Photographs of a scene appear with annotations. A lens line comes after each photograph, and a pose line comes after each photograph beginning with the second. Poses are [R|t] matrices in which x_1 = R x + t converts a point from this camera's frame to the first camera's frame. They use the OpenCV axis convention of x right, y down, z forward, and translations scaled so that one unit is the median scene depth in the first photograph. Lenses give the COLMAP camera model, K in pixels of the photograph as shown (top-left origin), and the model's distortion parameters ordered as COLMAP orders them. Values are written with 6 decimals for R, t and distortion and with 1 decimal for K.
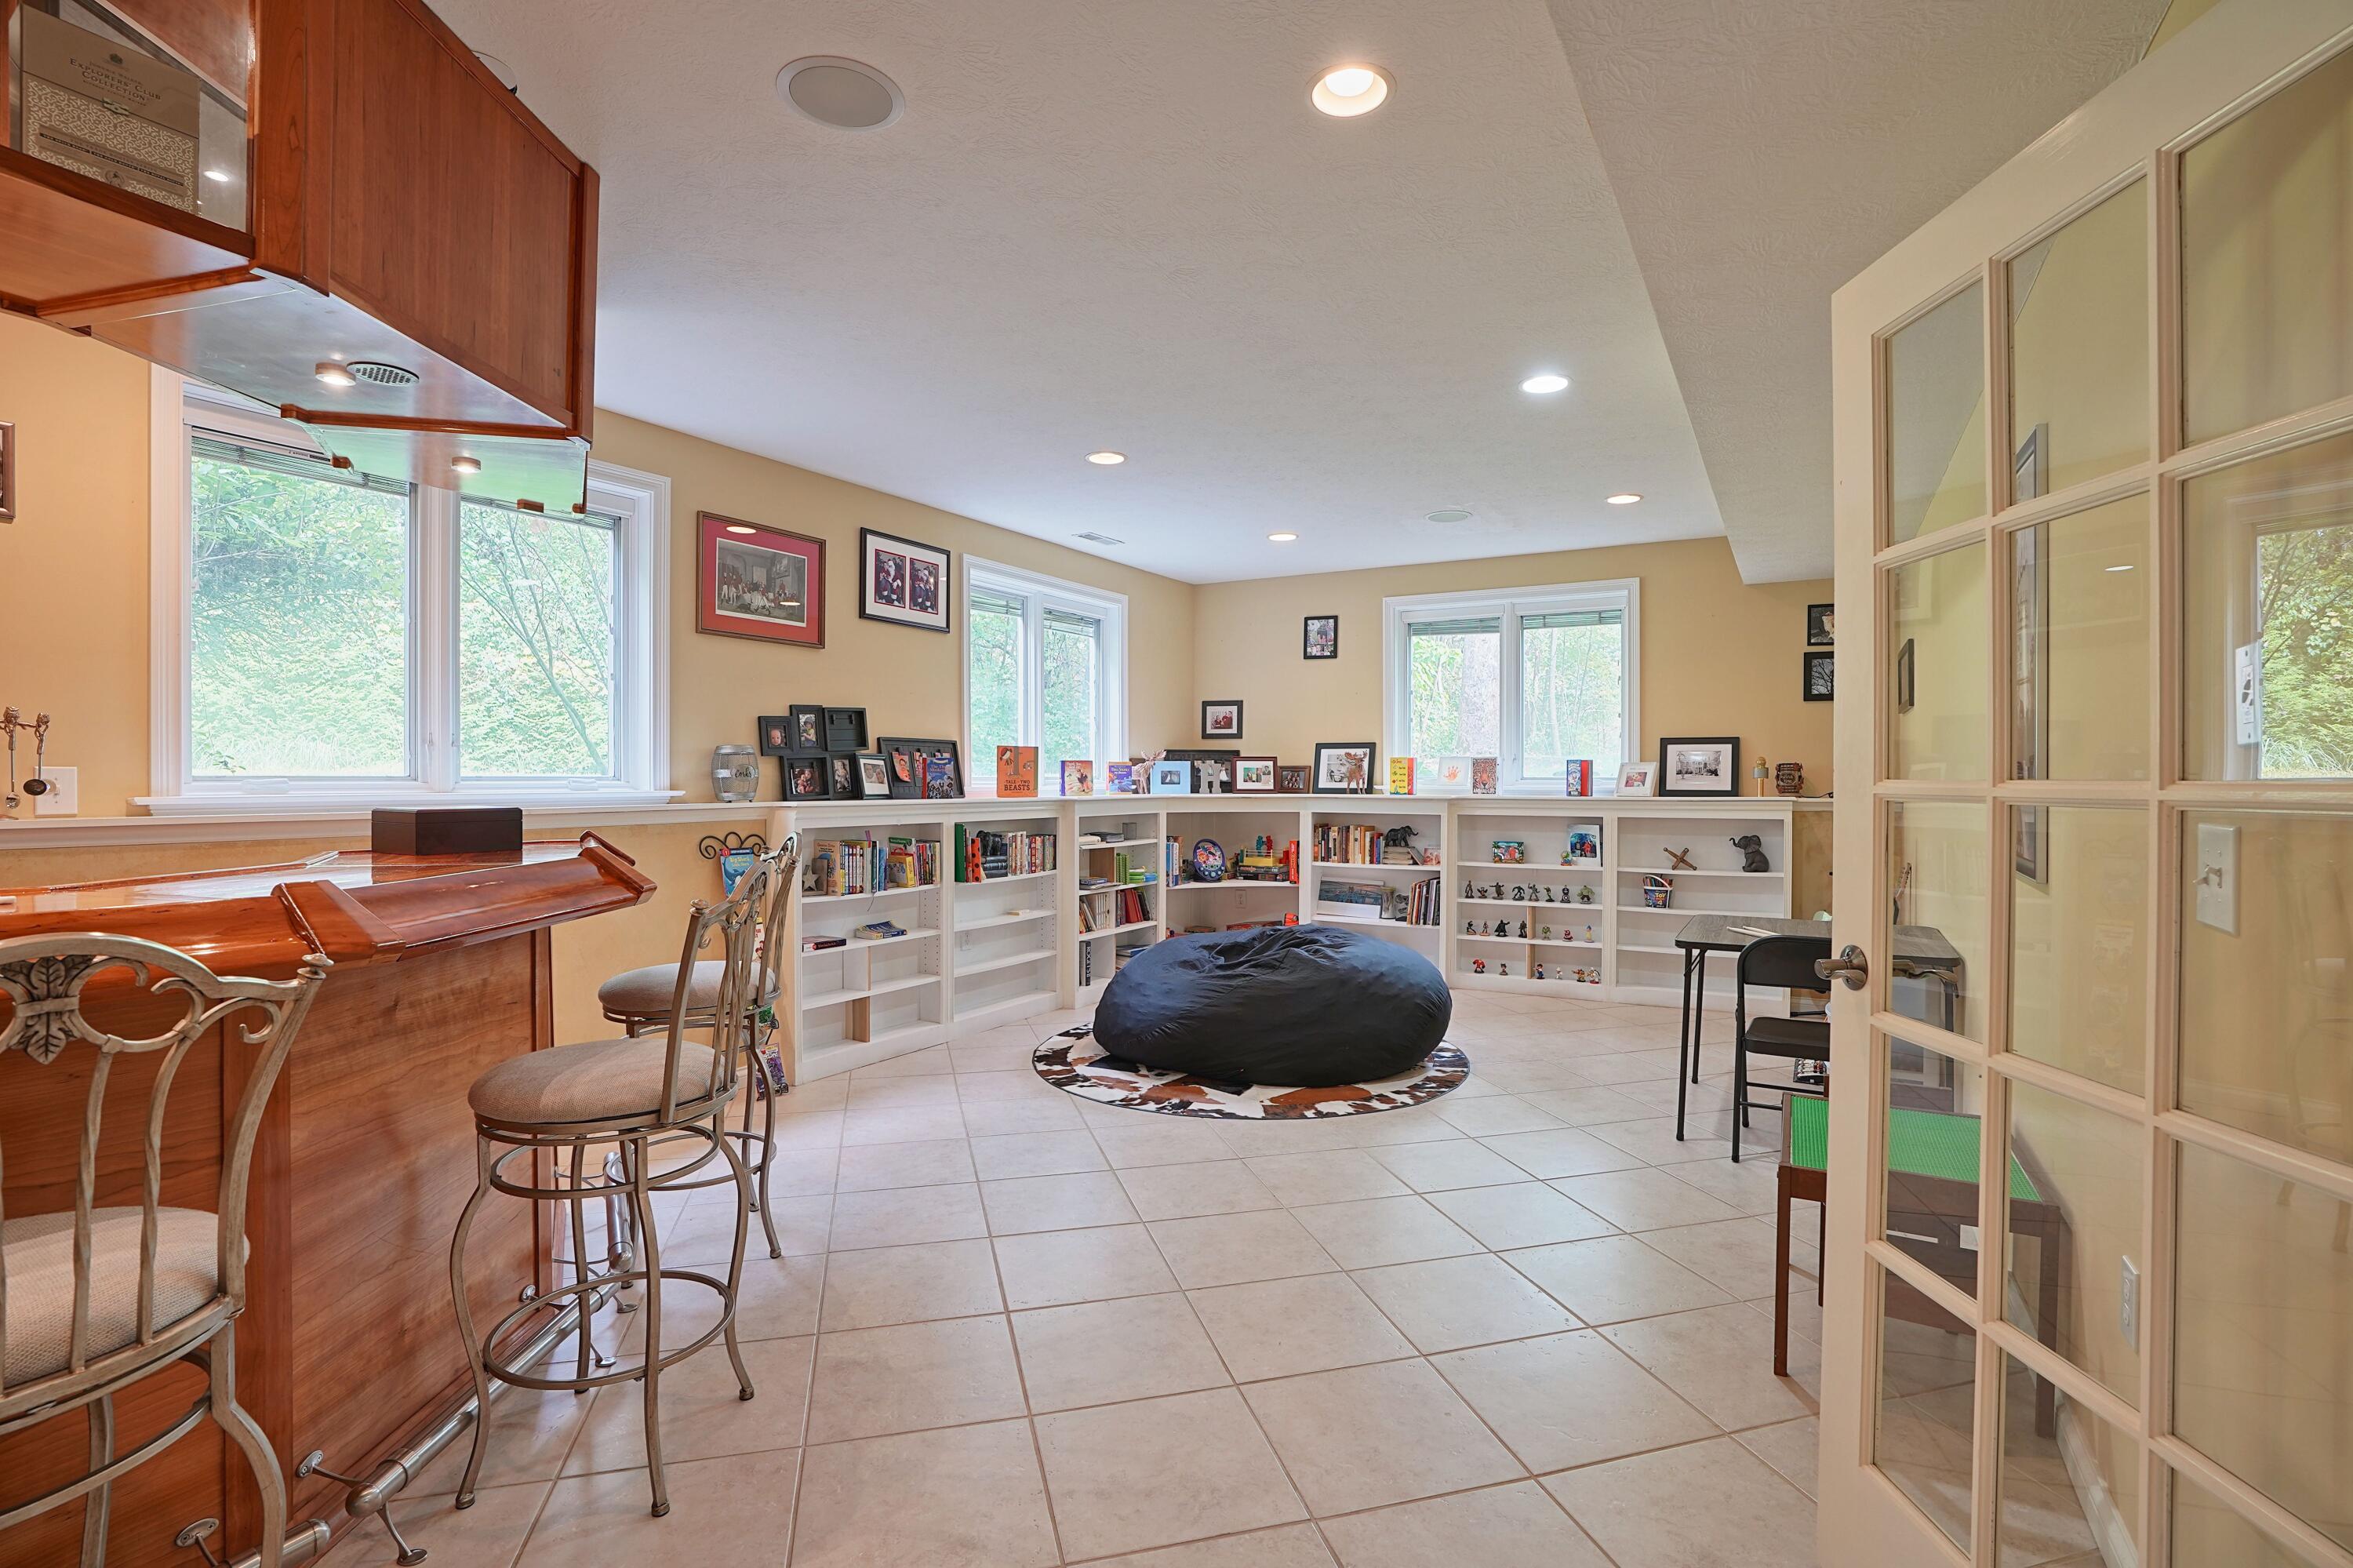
lens RADIAL K [[1088.2, 0, 1176.5], [0, 1088.2, 784.0], [0, 0, 1]] dist [-0.077731, 0.031678]
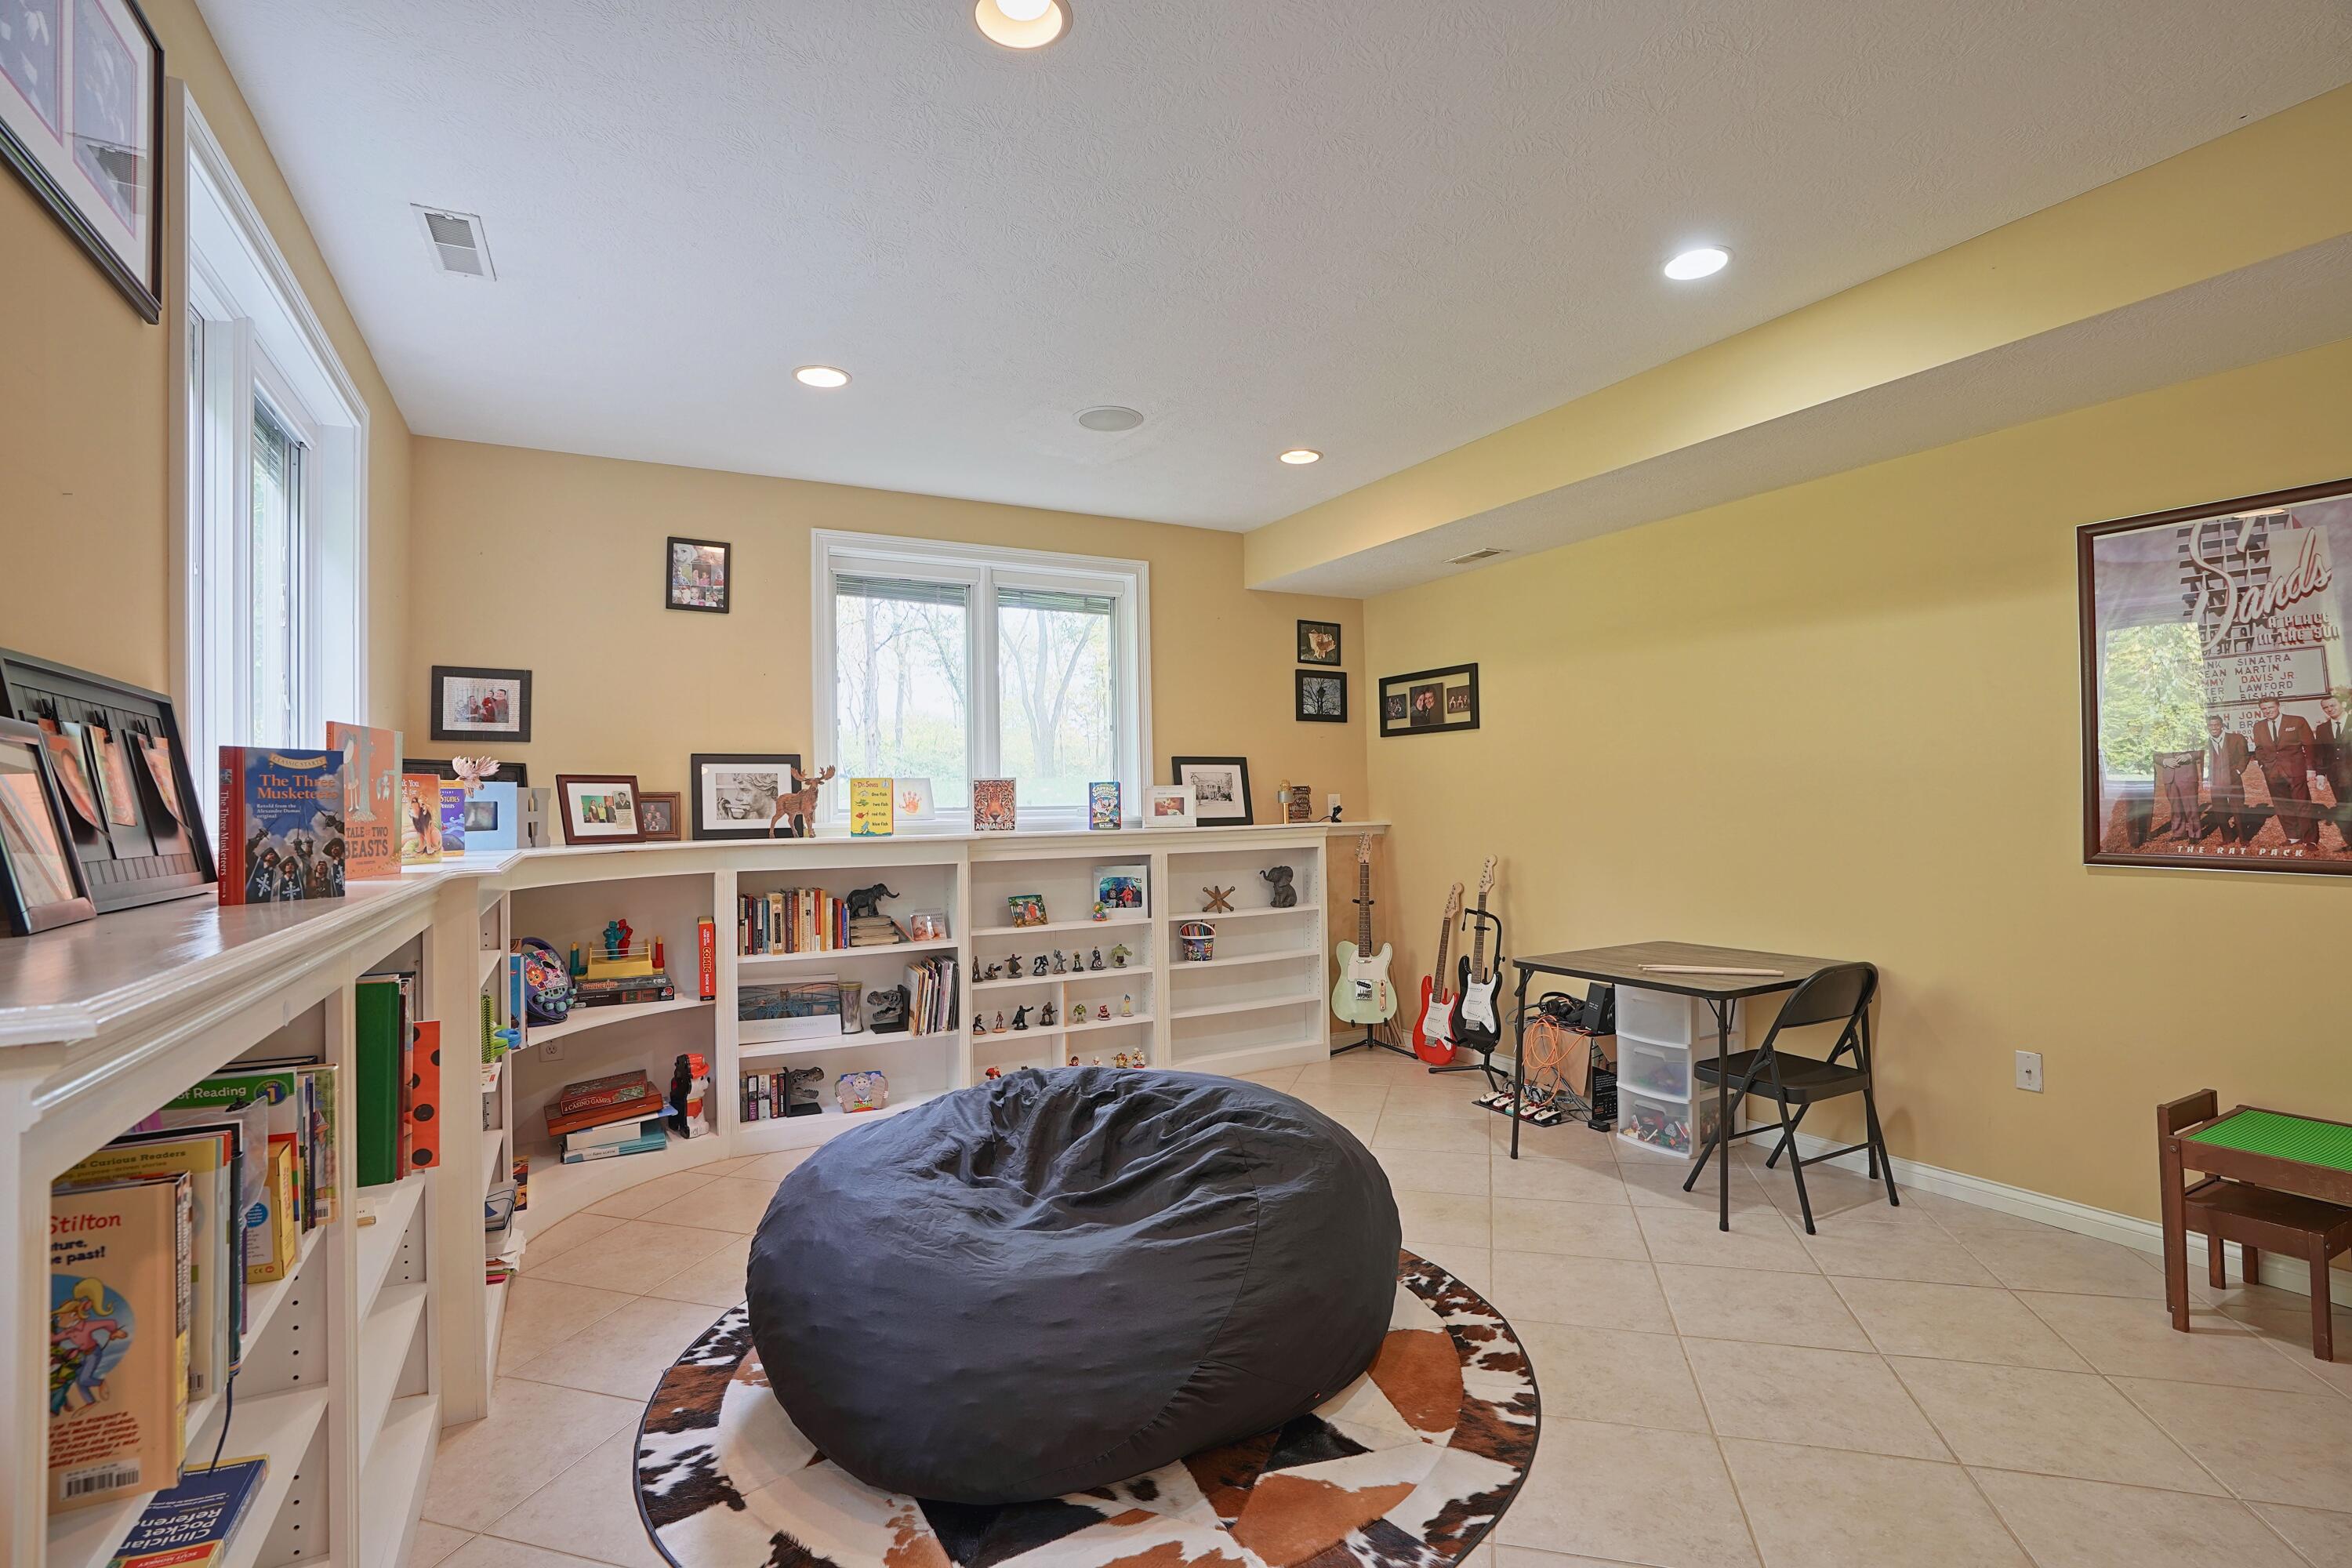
lens RADIAL K [[1087.7, 0, 1176.0], [0, 1087.7, 784.0], [0, 0, 1]] dist [-0.077731, 0.031678]
pose [[0.514370, 0.008255, 0.857529, -0.263170], [0.024143, 0.999418, -0.024102, -0.001146], [-0.857228, 0.033101, 0.513871, 0.544020]]
